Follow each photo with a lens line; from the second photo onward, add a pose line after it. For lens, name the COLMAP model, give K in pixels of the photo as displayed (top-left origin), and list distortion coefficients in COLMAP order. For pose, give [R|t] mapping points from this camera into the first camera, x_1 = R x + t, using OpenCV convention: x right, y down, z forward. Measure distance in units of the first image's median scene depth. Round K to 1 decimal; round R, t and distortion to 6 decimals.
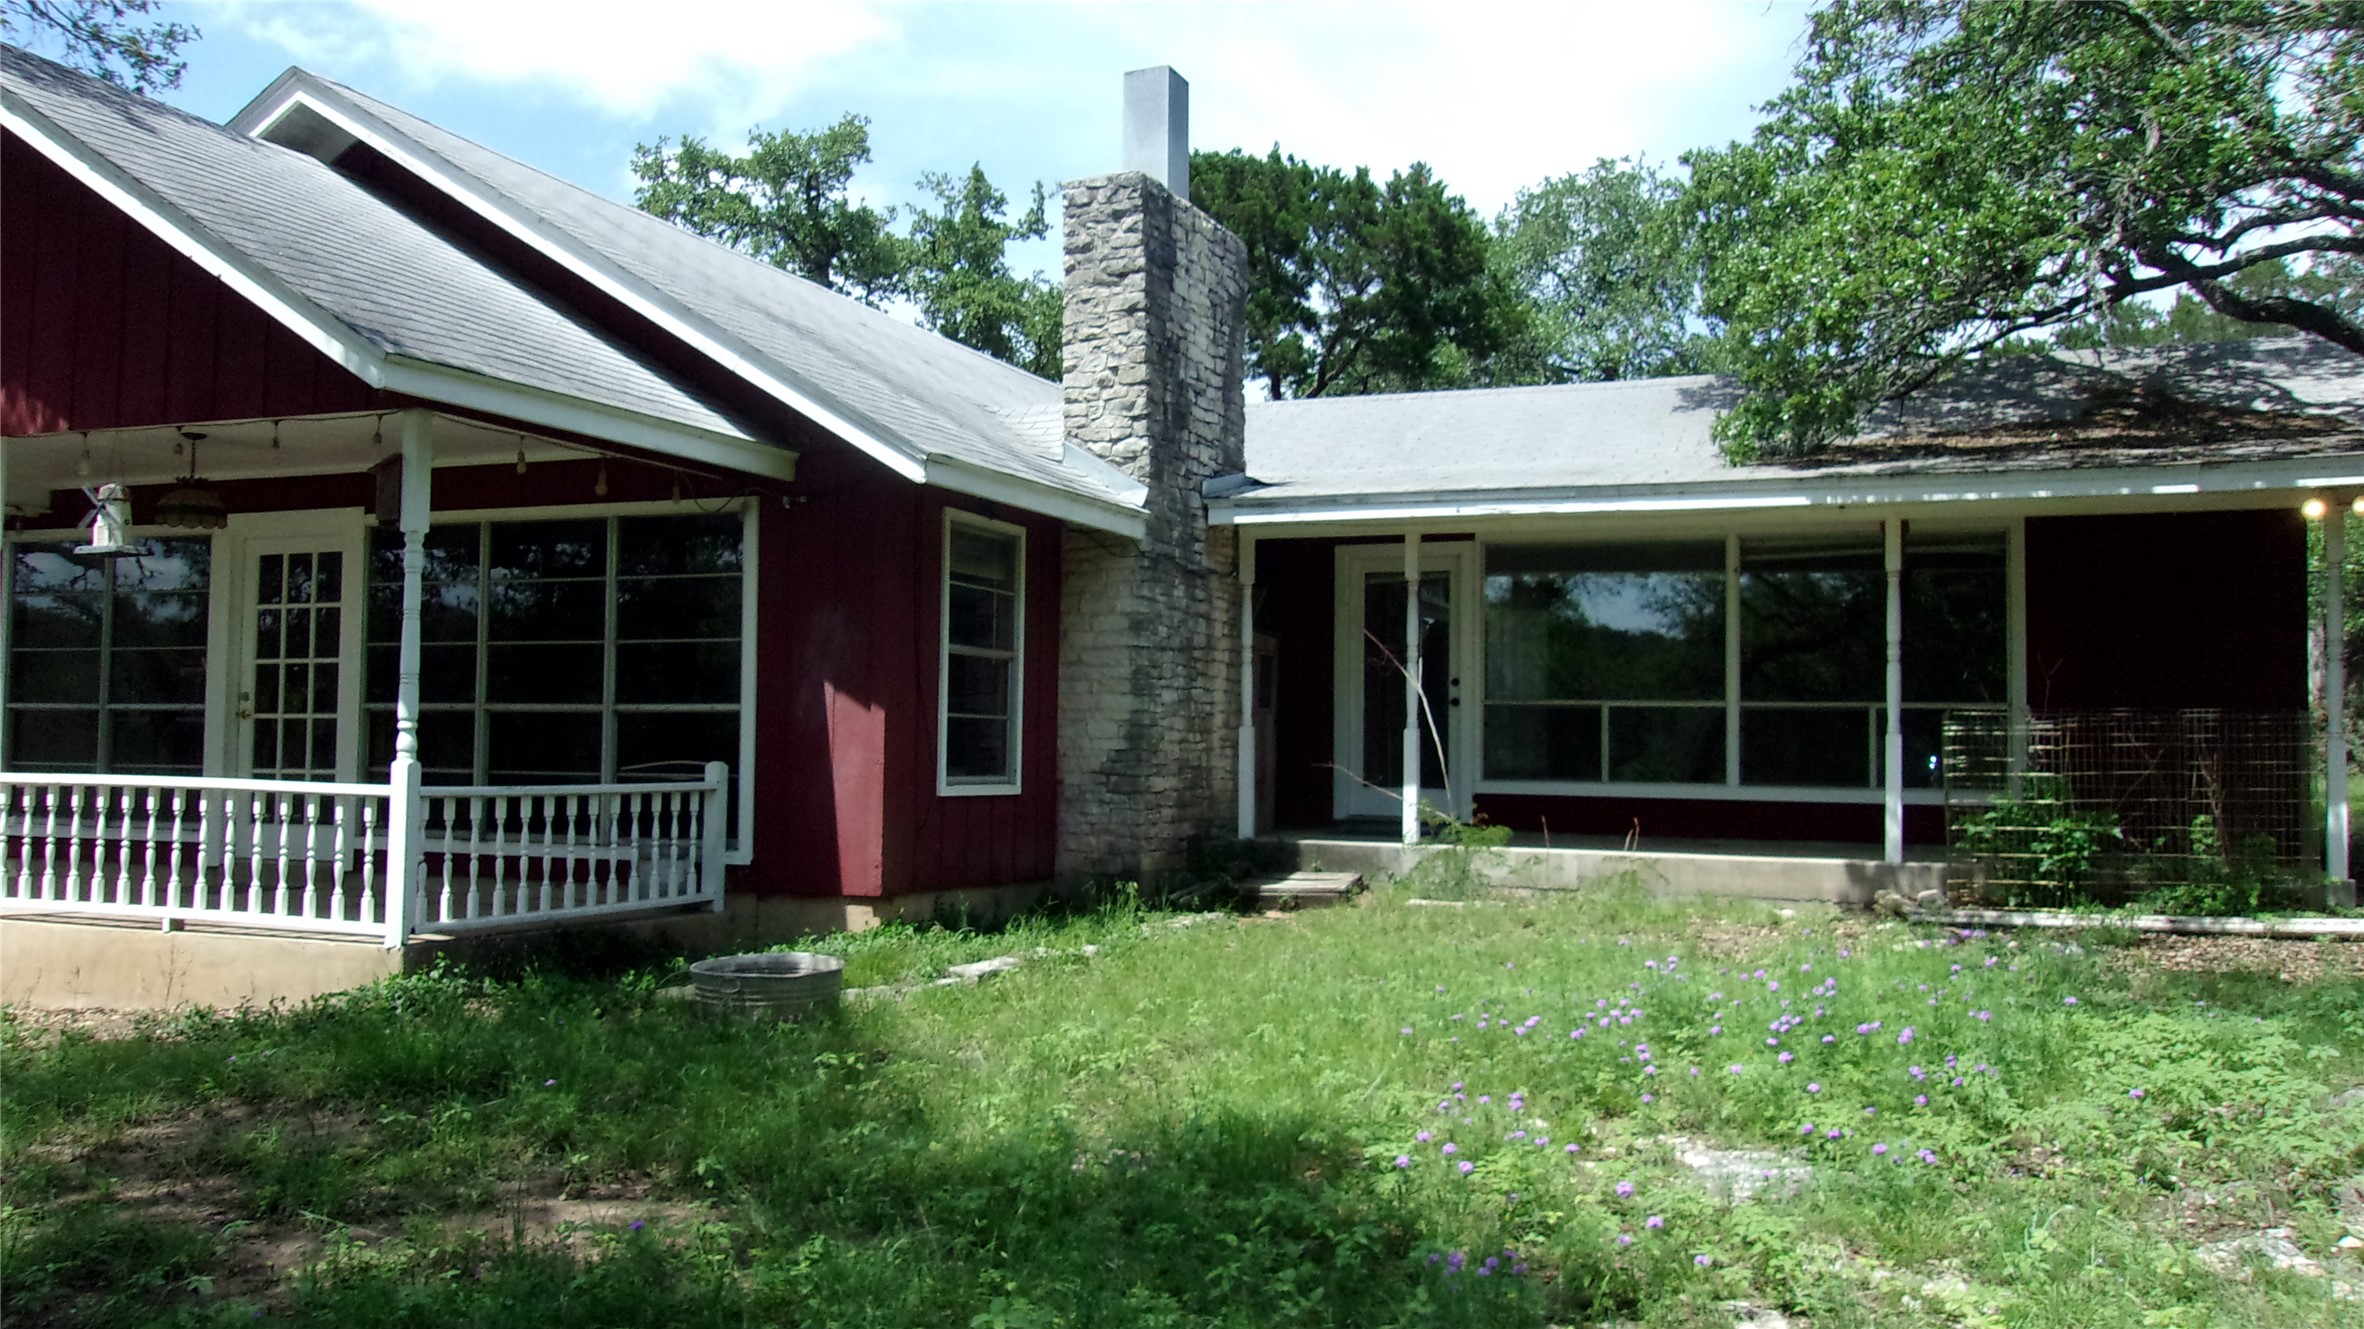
lens RADIAL K [[1874.7, 0, 1182.0], [0, 1874.7, 664.5], [0, 0, 1]] dist [0.037626, -0.125088]
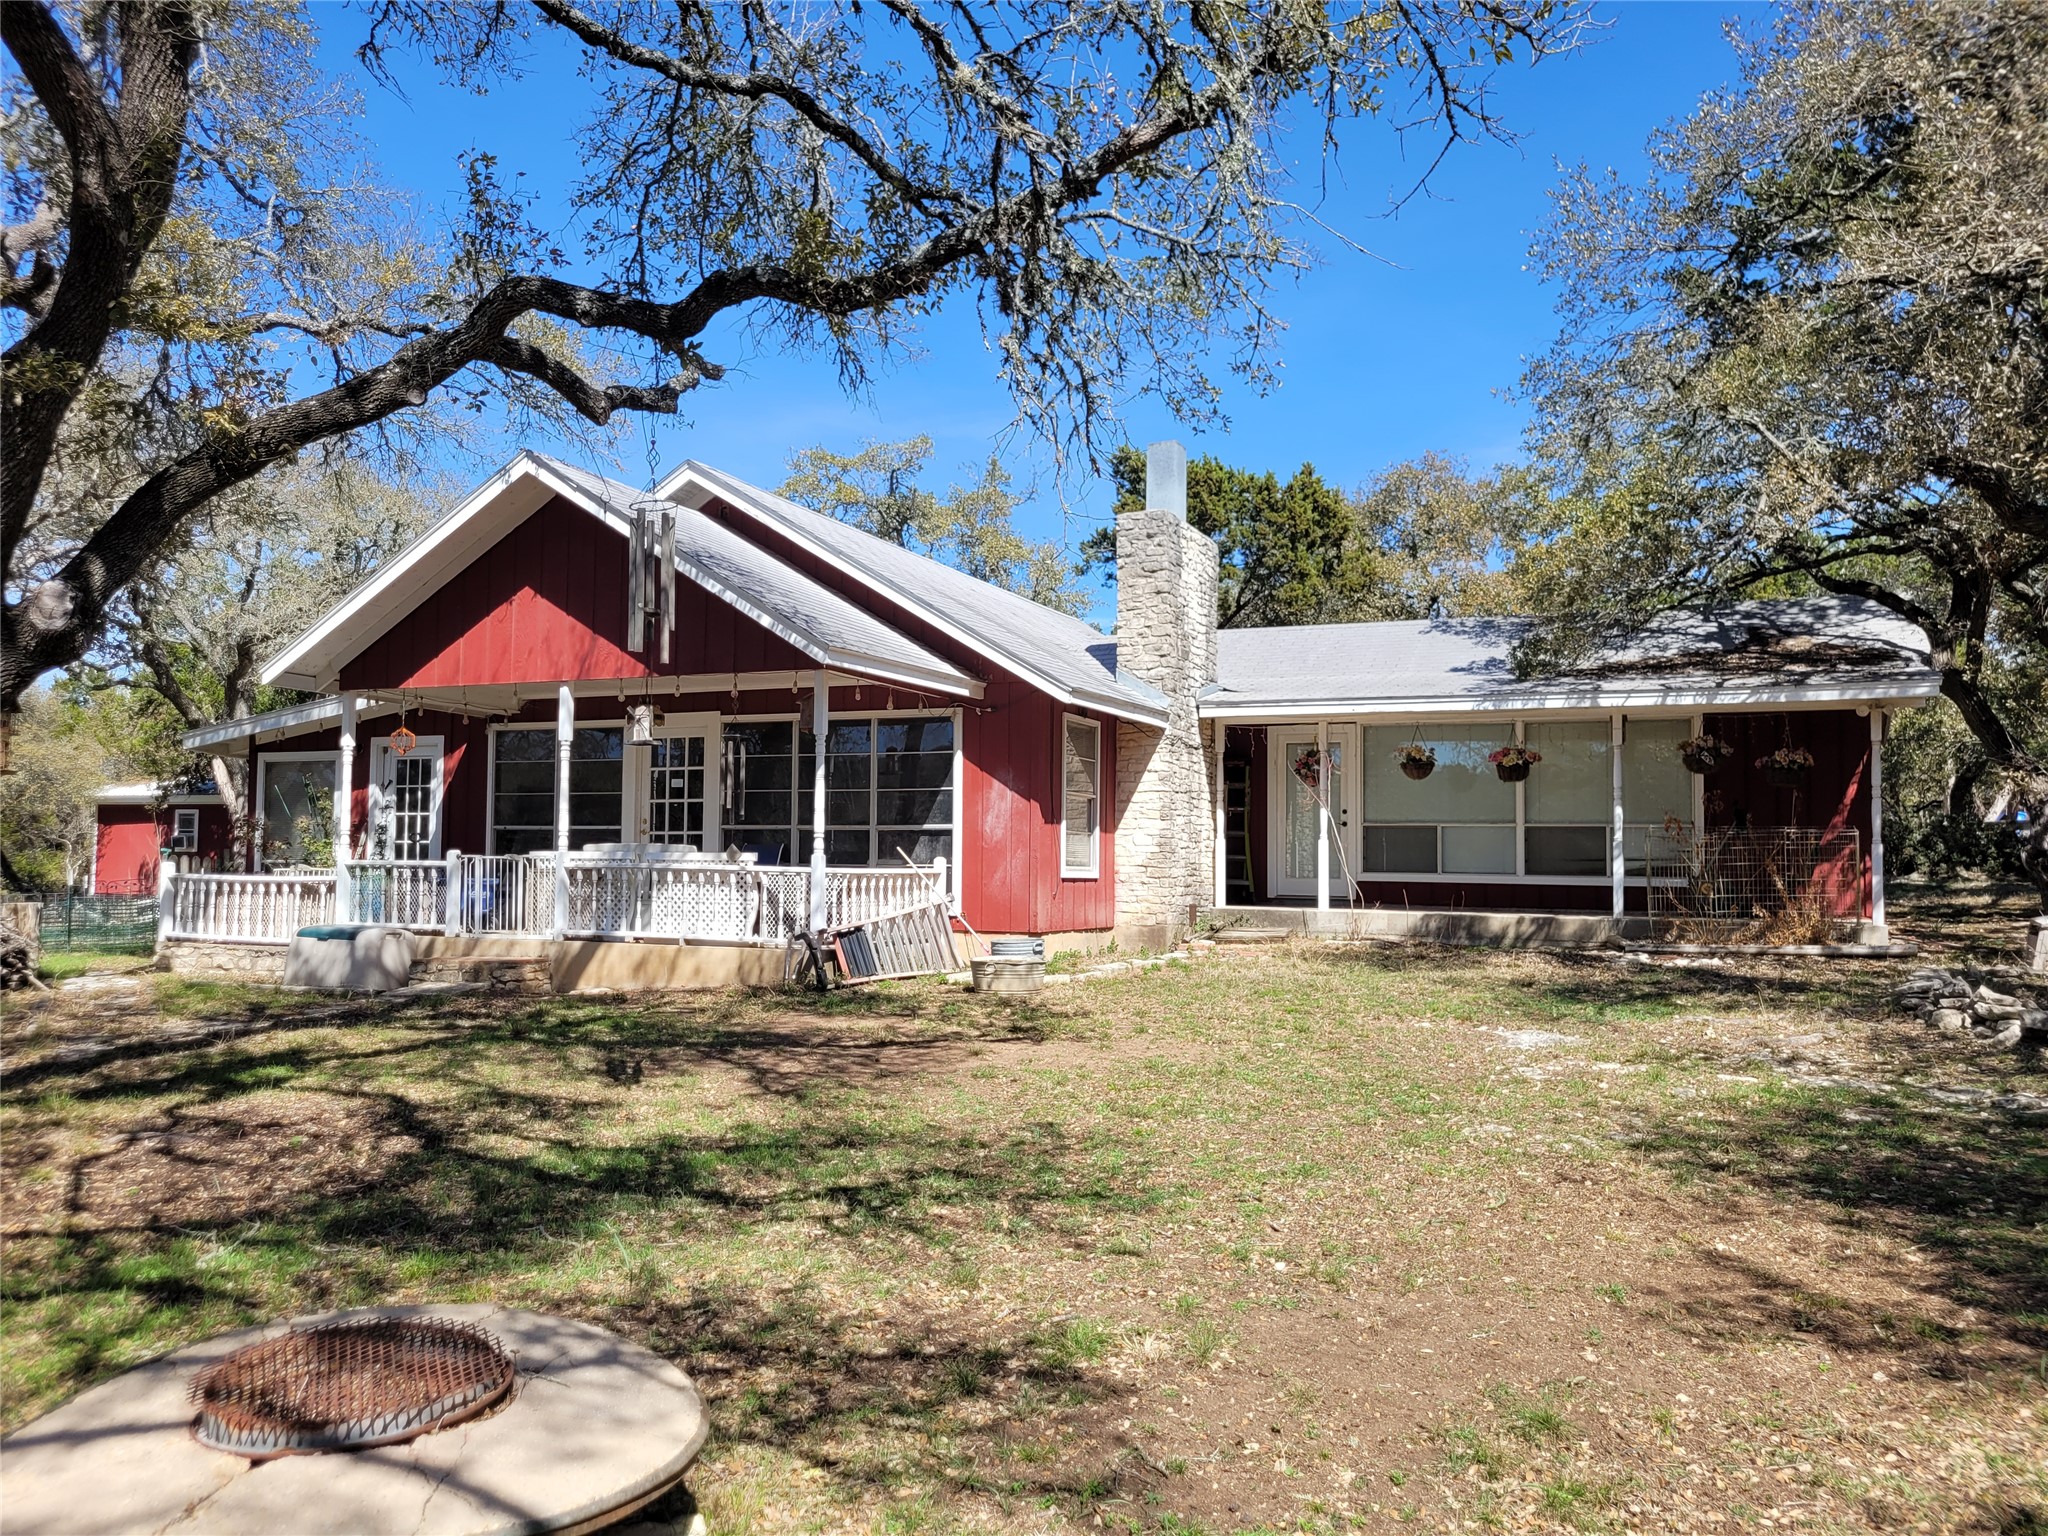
lens RADIAL K [[1503.7, 0, 1024.0], [0, 1503.7, 768.0], [0, 0, 1]] dist [0.035117, 0.000536]
pose [[0.999528, -0.003158, -0.030552, -0.107101], [0.002545, 0.999795, -0.020088, -0.003222], [0.030610, 0.020001, 0.999331, -0.356396]]
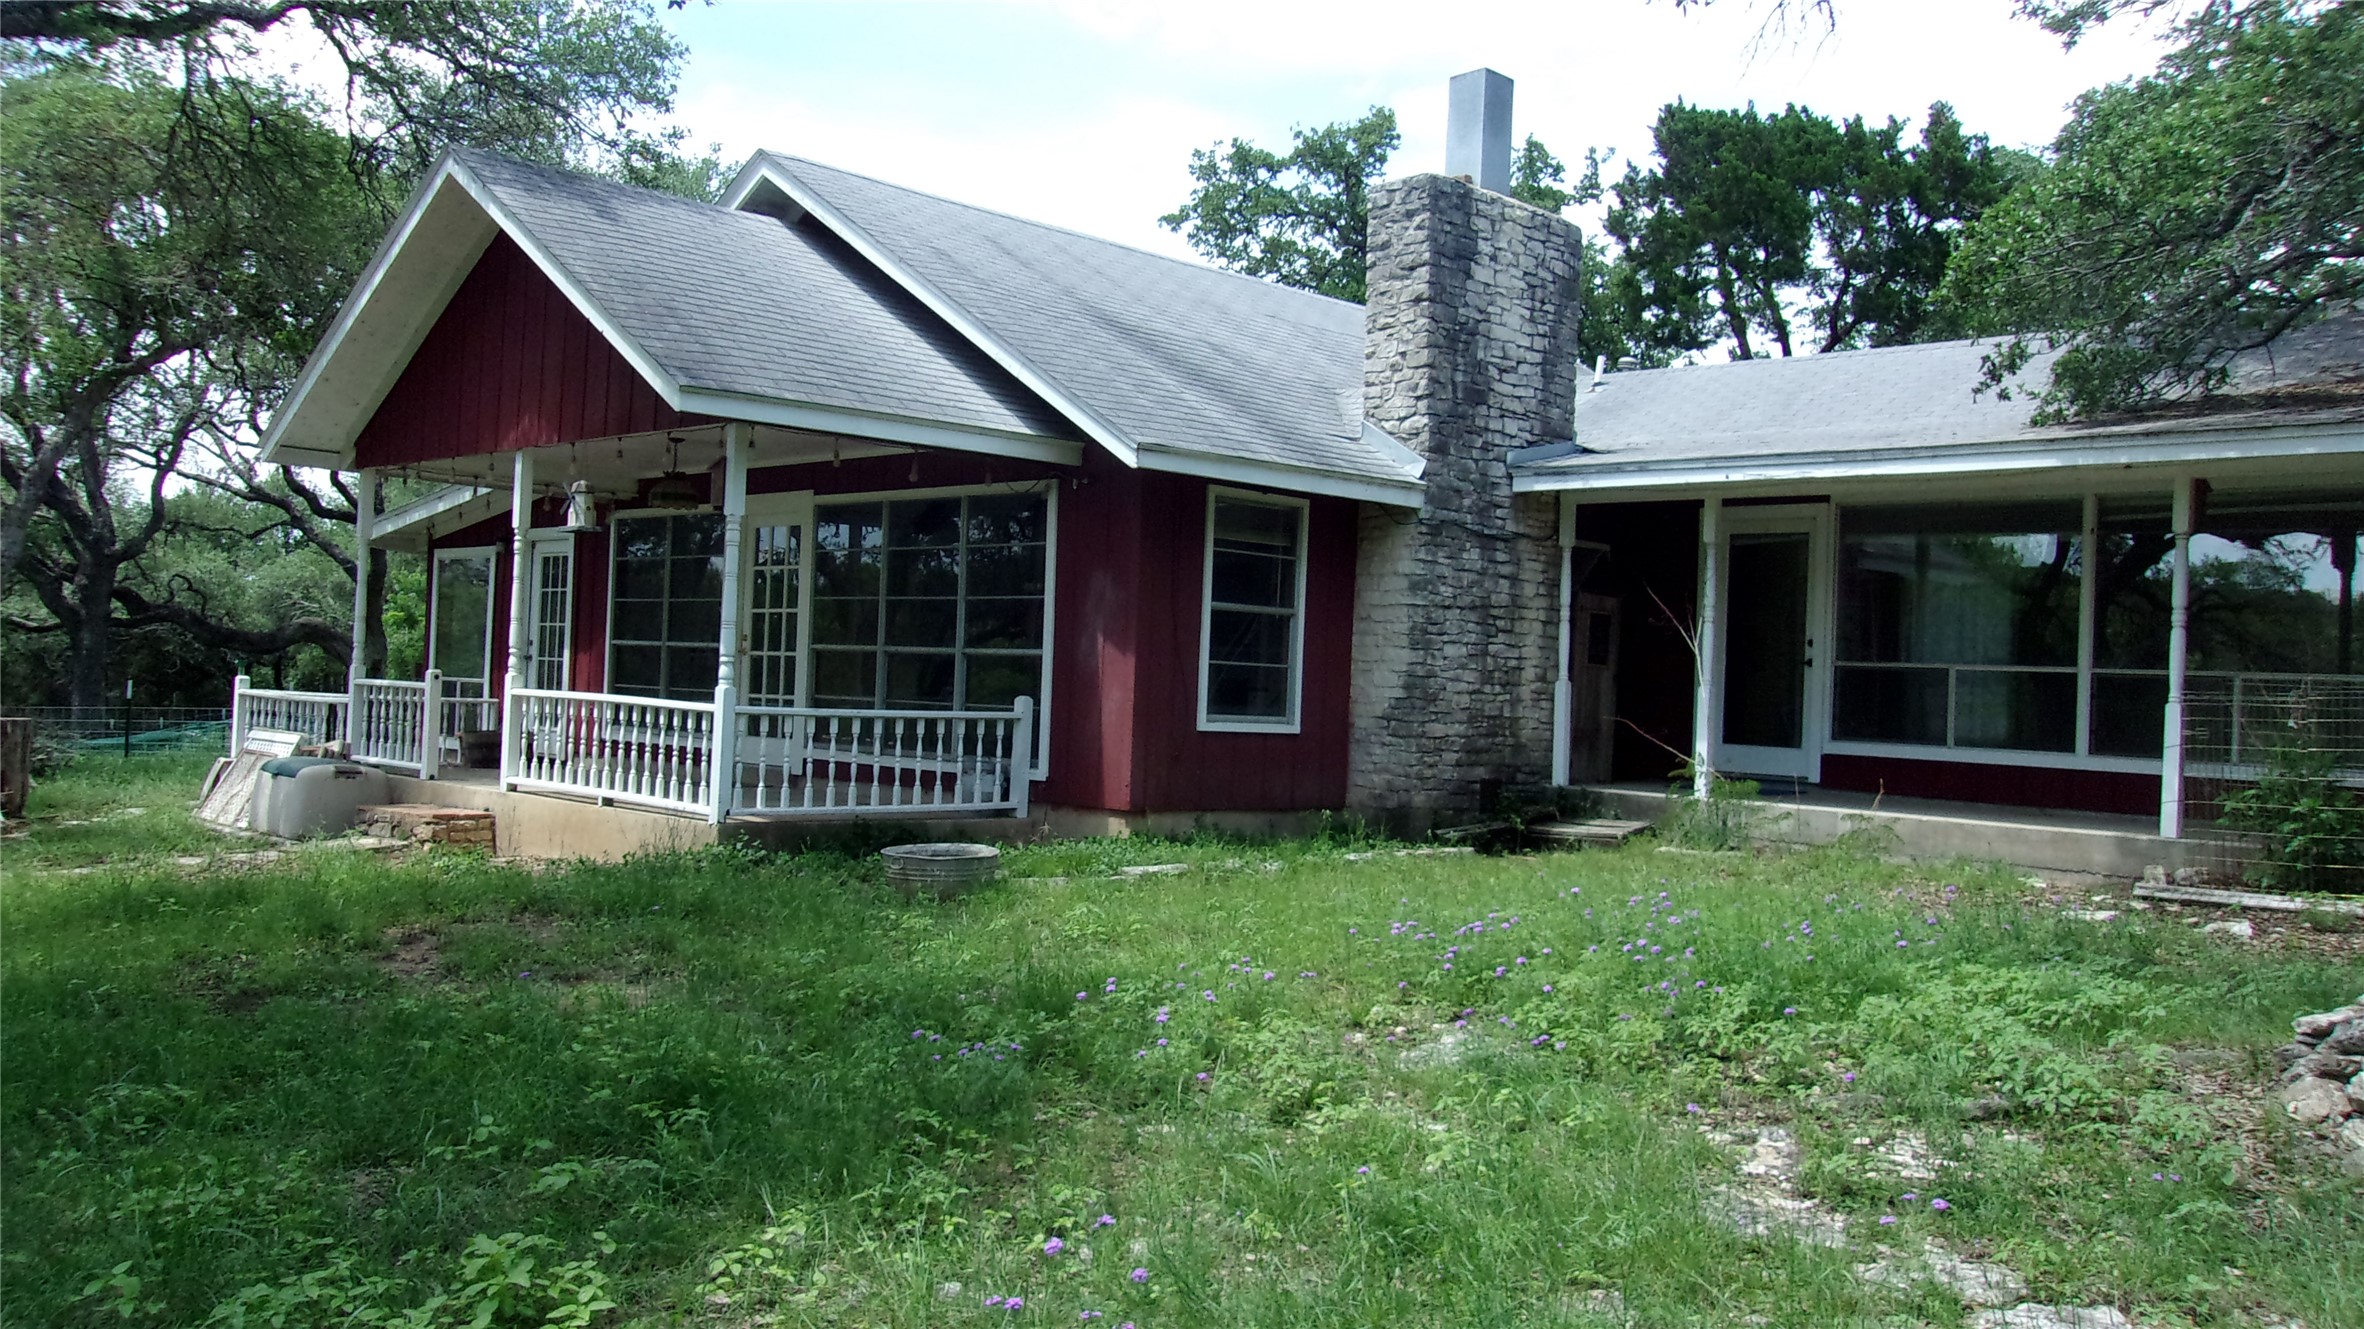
lens RADIAL K [[1901.5, 0, 1175.6], [0, 1901.5, 666.2], [0, 0, 1]] dist [-0.022554, 0.081729]
pose [[0.916214, 0.021330, -0.400122, 0.292797], [-0.011464, 0.999569, 0.027034, -0.002057], [0.400526, -0.020182, 0.916063, -0.085143]]
